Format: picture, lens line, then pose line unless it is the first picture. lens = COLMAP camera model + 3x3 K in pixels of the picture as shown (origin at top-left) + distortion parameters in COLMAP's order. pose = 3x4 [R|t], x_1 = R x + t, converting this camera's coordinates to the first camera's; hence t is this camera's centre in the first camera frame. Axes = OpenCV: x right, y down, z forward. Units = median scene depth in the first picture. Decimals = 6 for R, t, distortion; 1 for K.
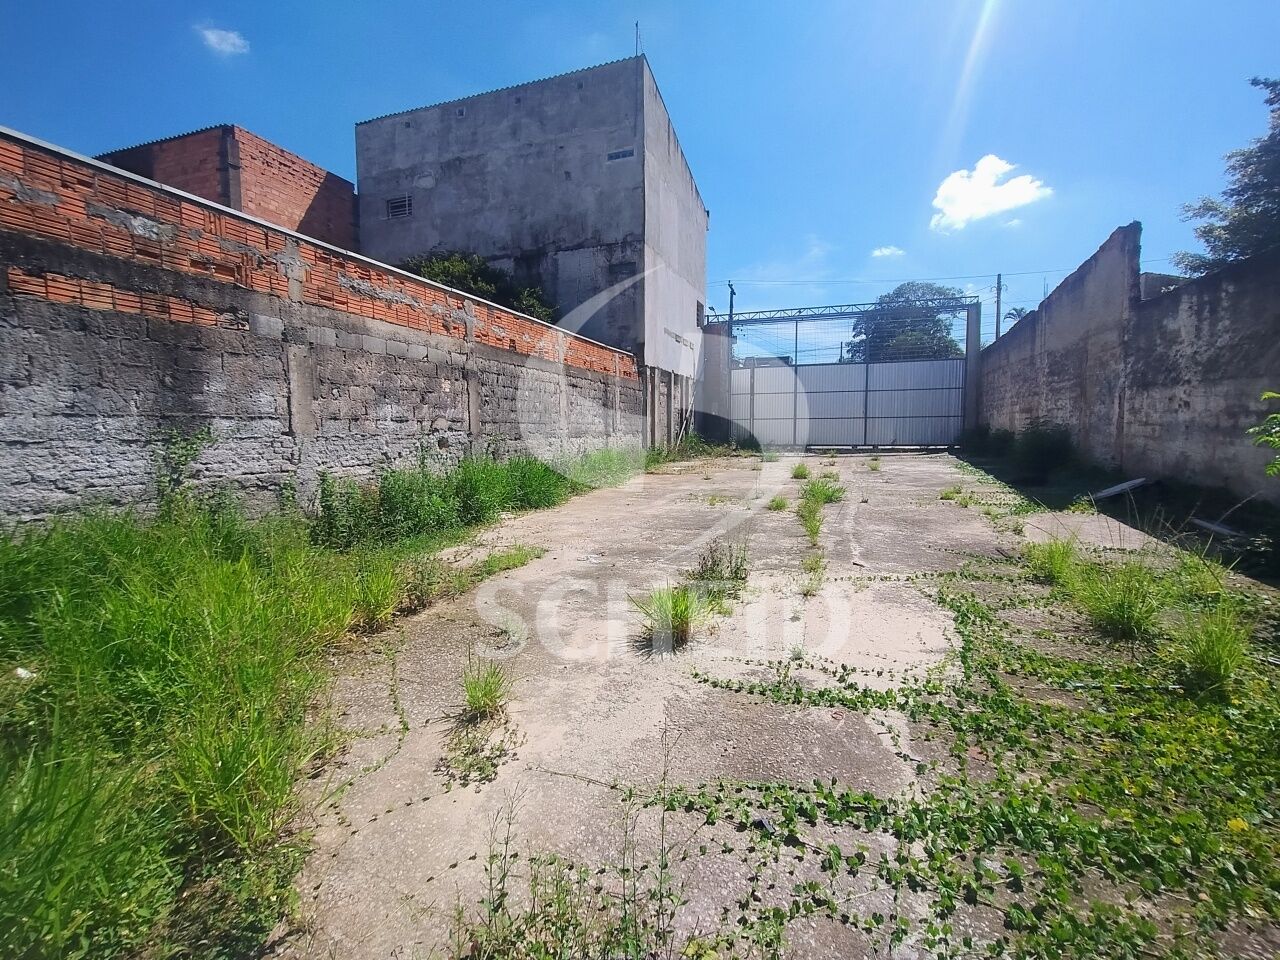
lens RADIAL K [[585.6, 0, 638.1], [0, 585.6, 481.1], [0, 0, 1]] dist [-0.004279, 0.002092]
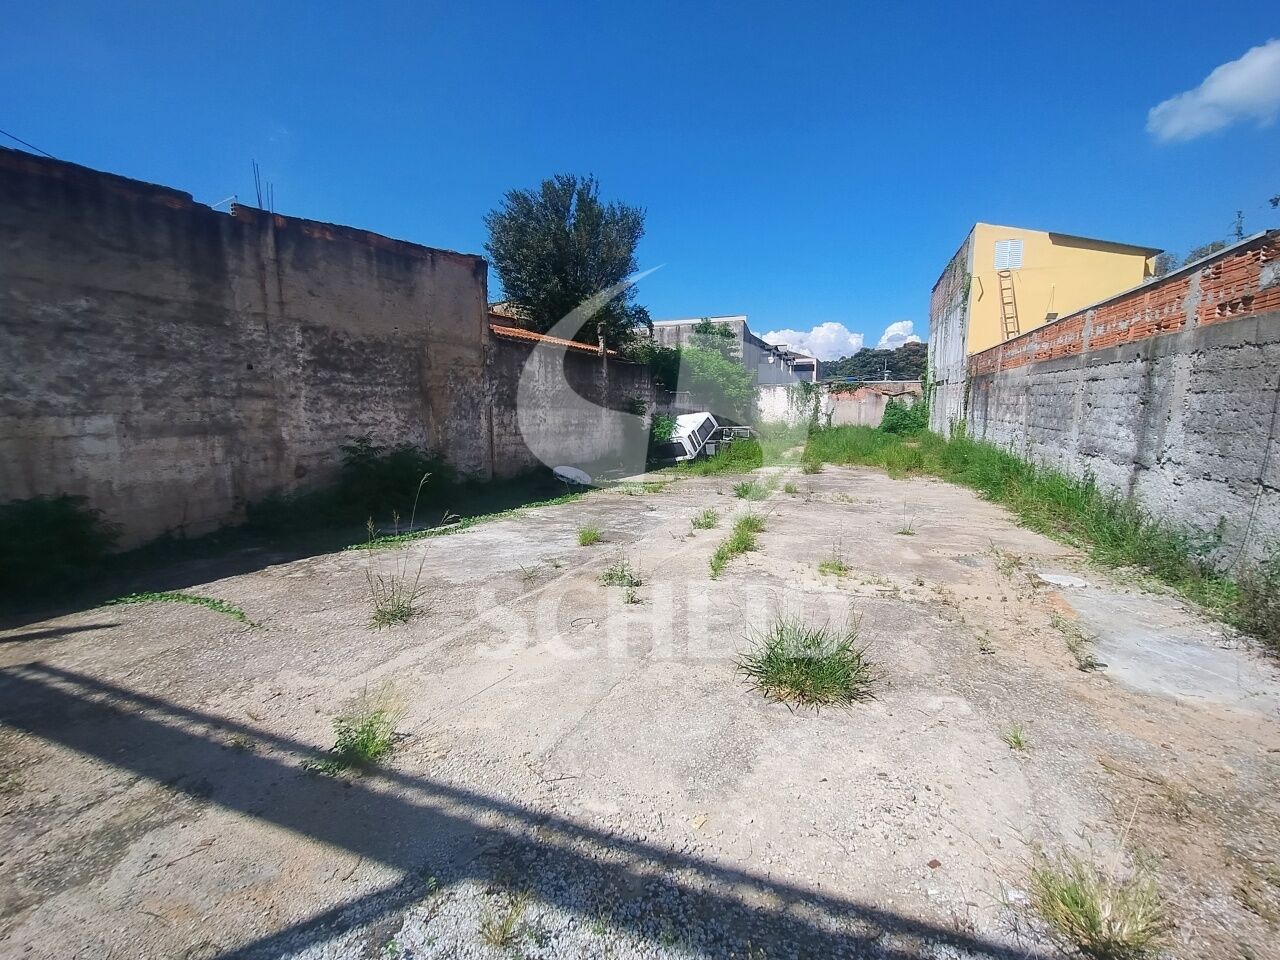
lens RADIAL K [[587.3, 0, 635.1], [0, 587.3, 476.7], [0, 0, 1]] dist [-0.009209, 0.006484]
pose [[-0.999010, 0.012576, 0.042672, 0.307930], [0.021265, 0.977525, 0.209743, -0.160213], [-0.039075, 0.210443, -0.976825, 1.330588]]
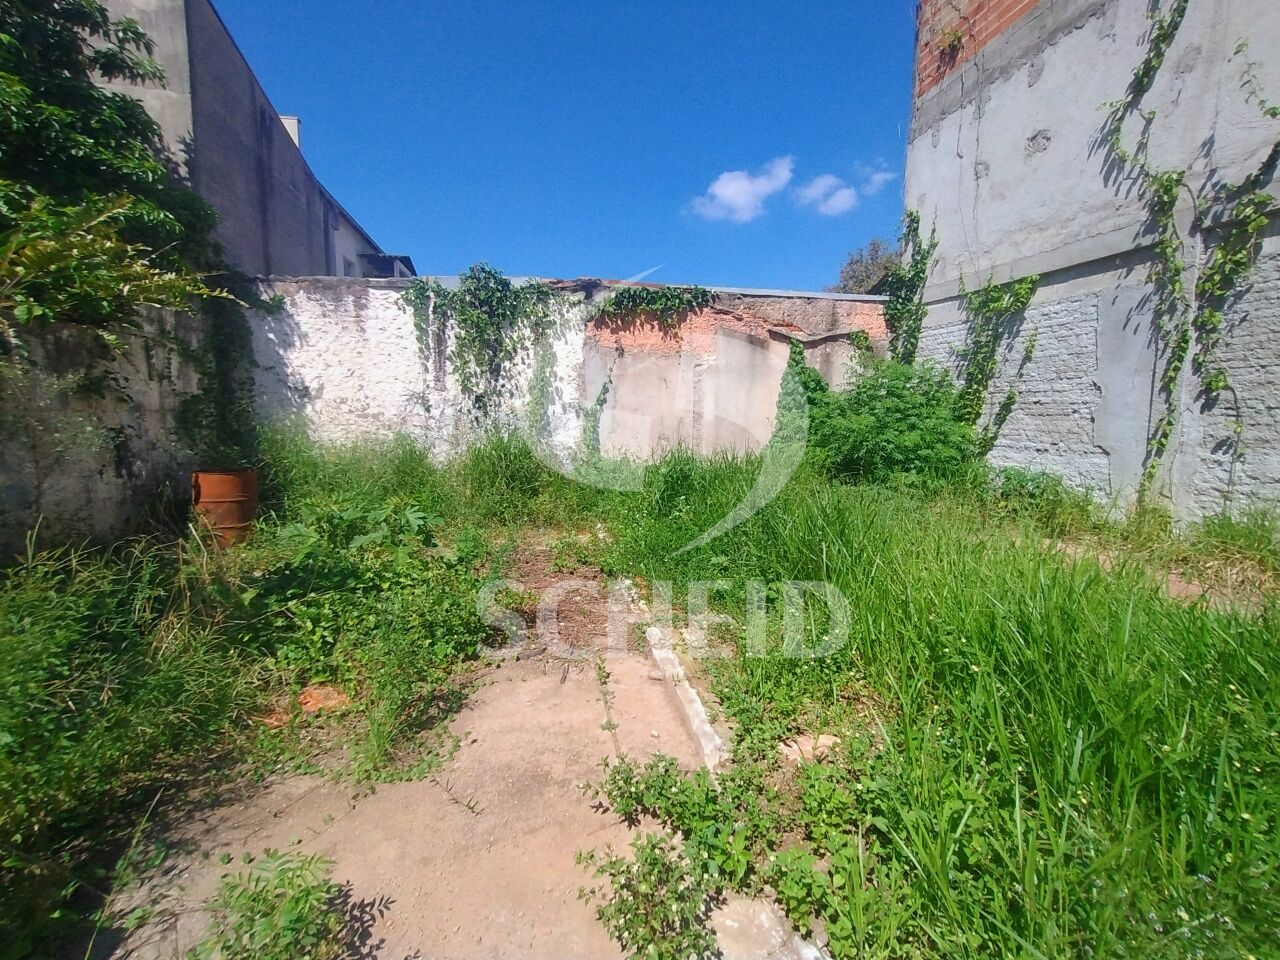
lens RADIAL K [[587.3, 0, 635.1], [0, 587.3, 476.7], [0, 0, 1]] dist [-0.009209, 0.006484]
pose [[-0.872783, 0.060164, -0.484386, -0.063993], [-0.038779, 0.980691, 0.191683, 0.029126], [0.486566, 0.186082, -0.853597, -0.275711]]
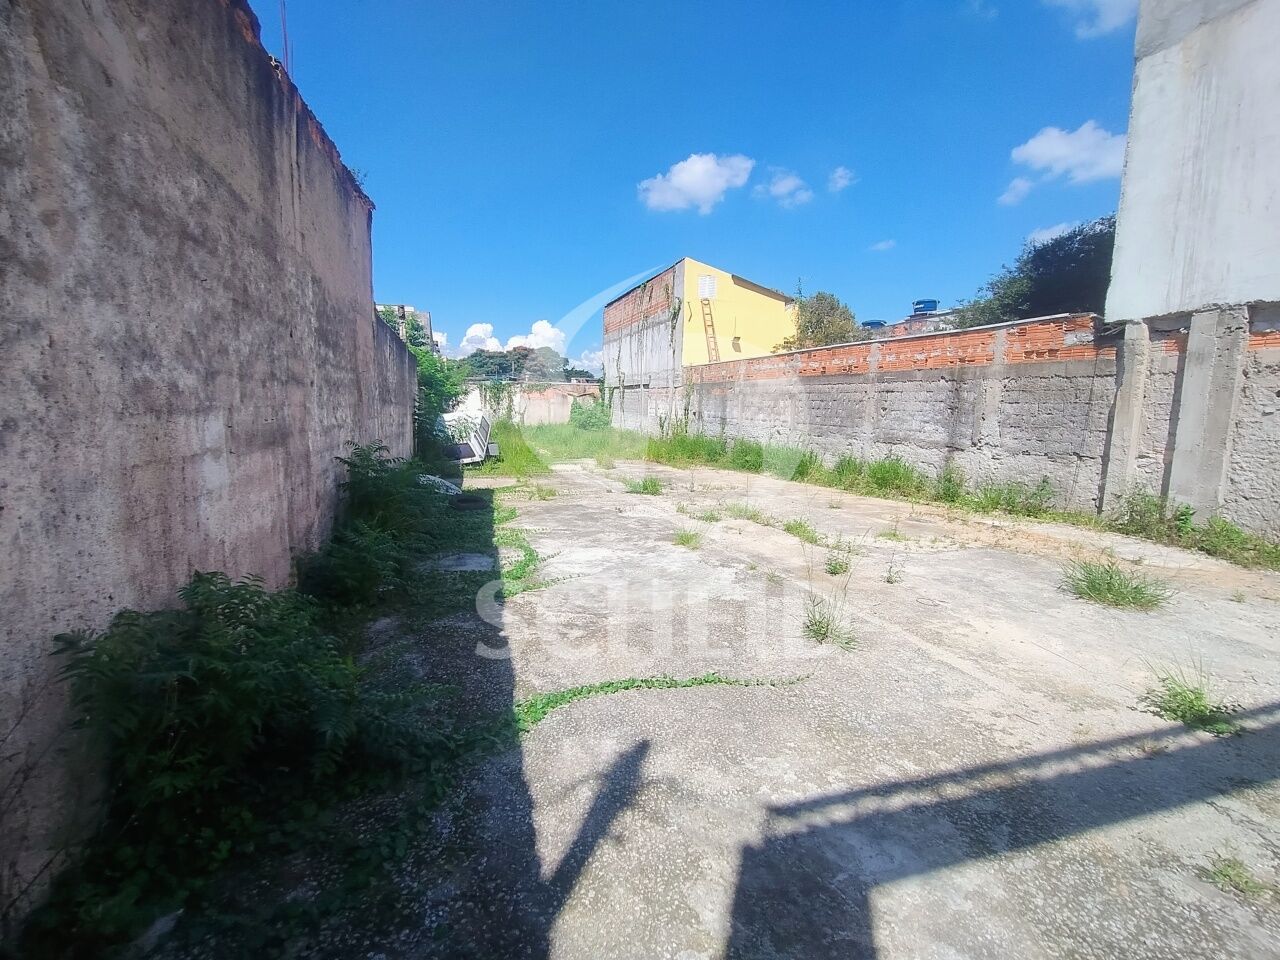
lens RADIAL K [[585.6, 0, 638.1], [0, 585.6, 481.1], [0, 0, 1]] dist [-0.004279, 0.002092]
pose [[-0.804408, 0.079865, -0.588684, 0.648190], [-0.055363, 0.976532, 0.208135, -0.153304], [0.591491, 0.200017, -0.781109, 1.211988]]
